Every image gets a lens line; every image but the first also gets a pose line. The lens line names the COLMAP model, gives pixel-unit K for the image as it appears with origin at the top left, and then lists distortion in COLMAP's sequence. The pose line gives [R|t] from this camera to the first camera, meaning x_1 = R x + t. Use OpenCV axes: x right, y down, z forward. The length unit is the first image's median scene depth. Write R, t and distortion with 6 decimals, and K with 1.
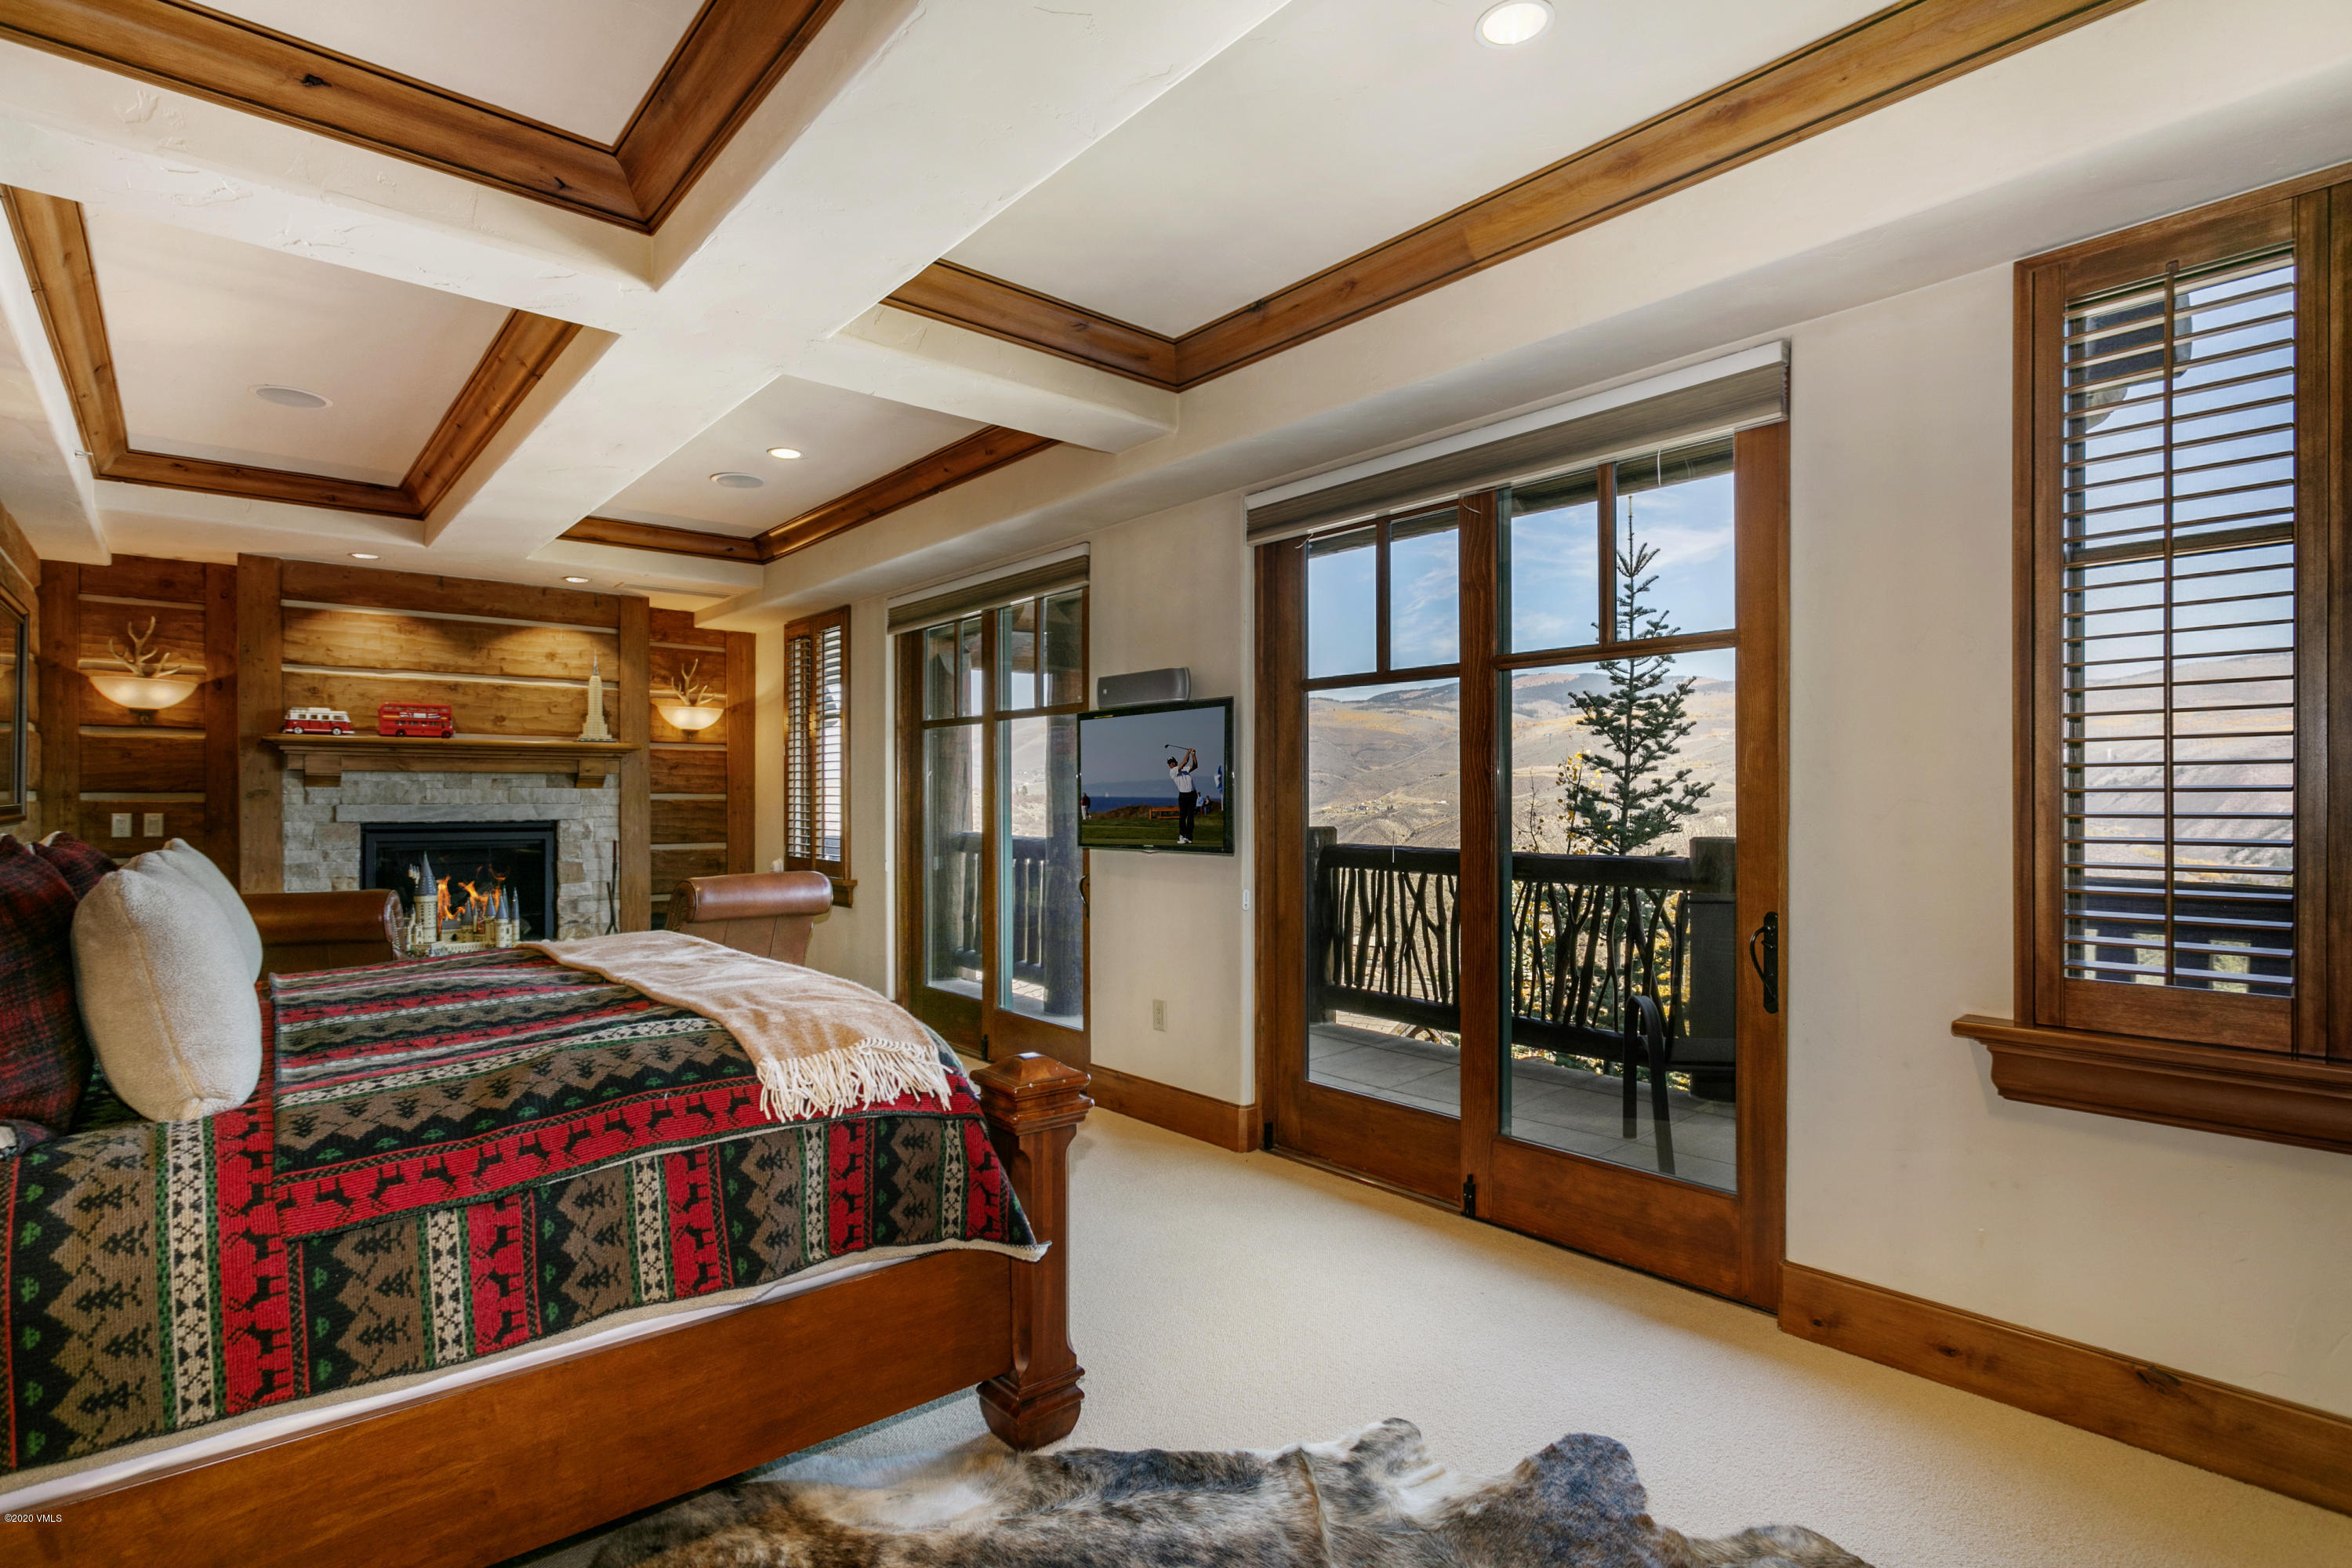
lens RADIAL K [[1149.3, 0, 1181.0], [0, 1149.3, 797.8], [0, 0, 1]] dist [0.001573, 0.000202]
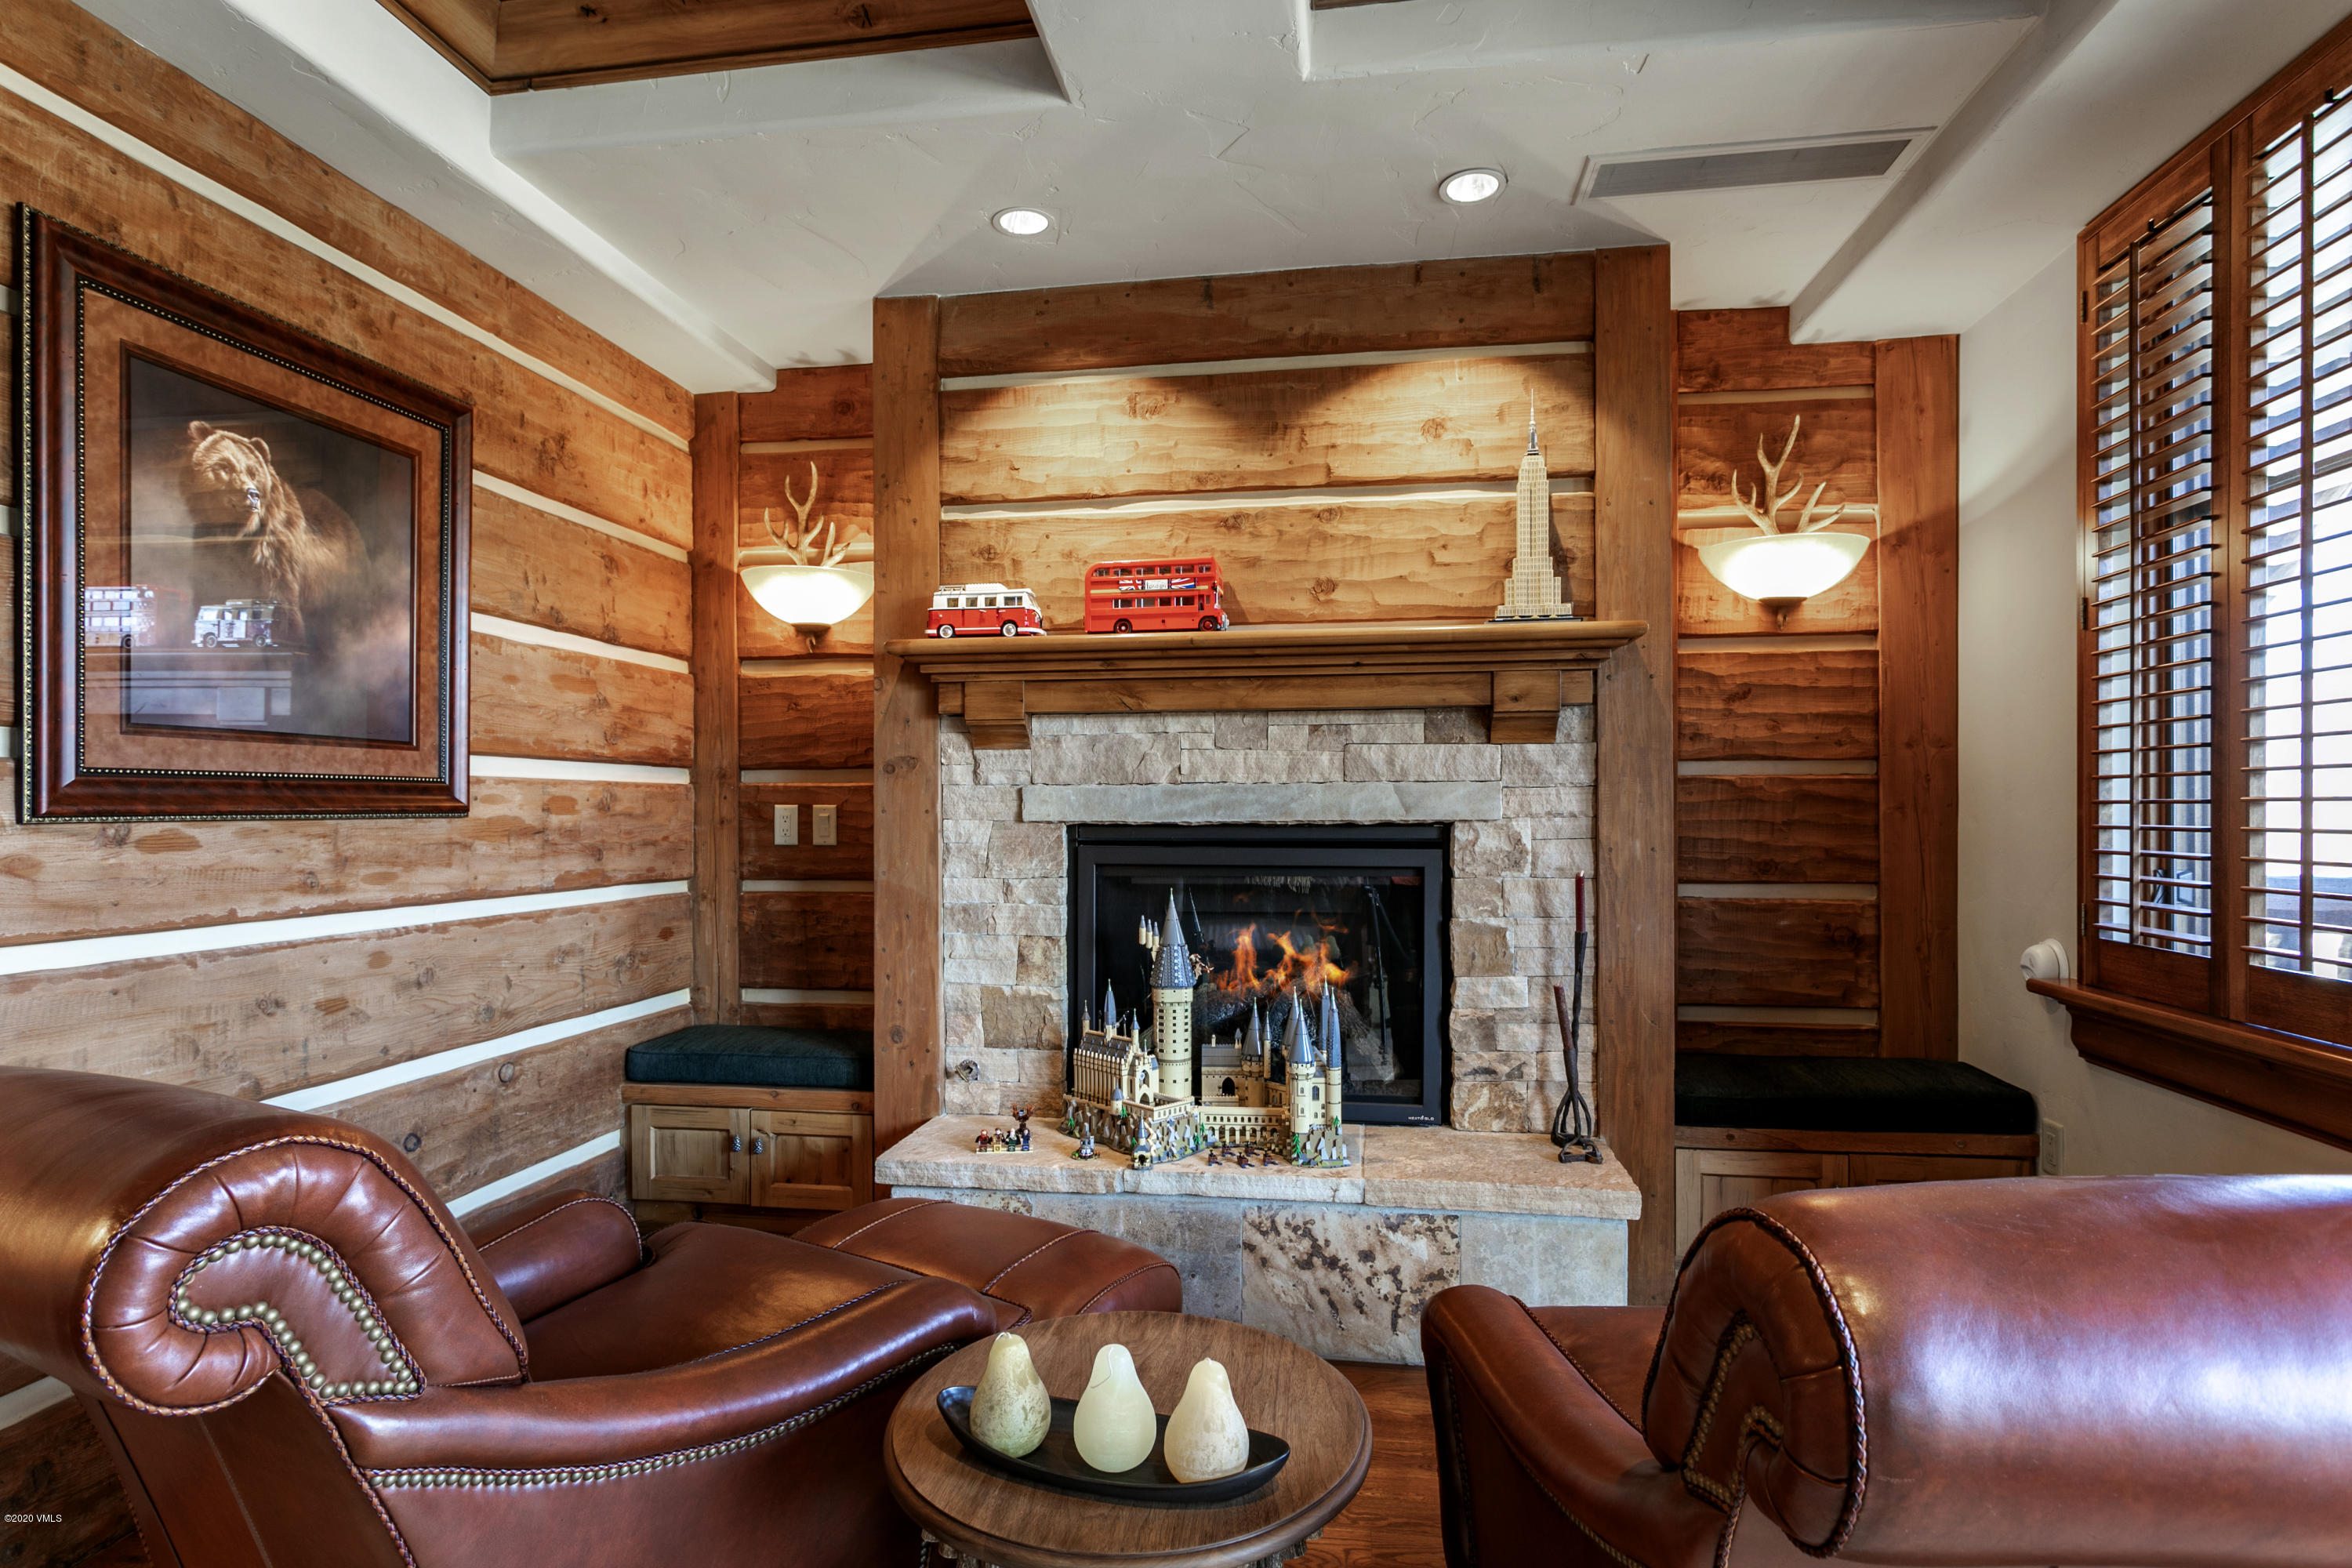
lens RADIAL K [[1149.3, 0, 1182.5], [0, 1149.3, 821.3], [0, 0, 1]] dist [0.001573, 0.000202]
pose [[0.637724, 0.000655, -0.770264, -0.297880], [0.003312, 0.999988, 0.003592, 0.018238], [0.770258, -0.004842, 0.637715, 0.692703]]
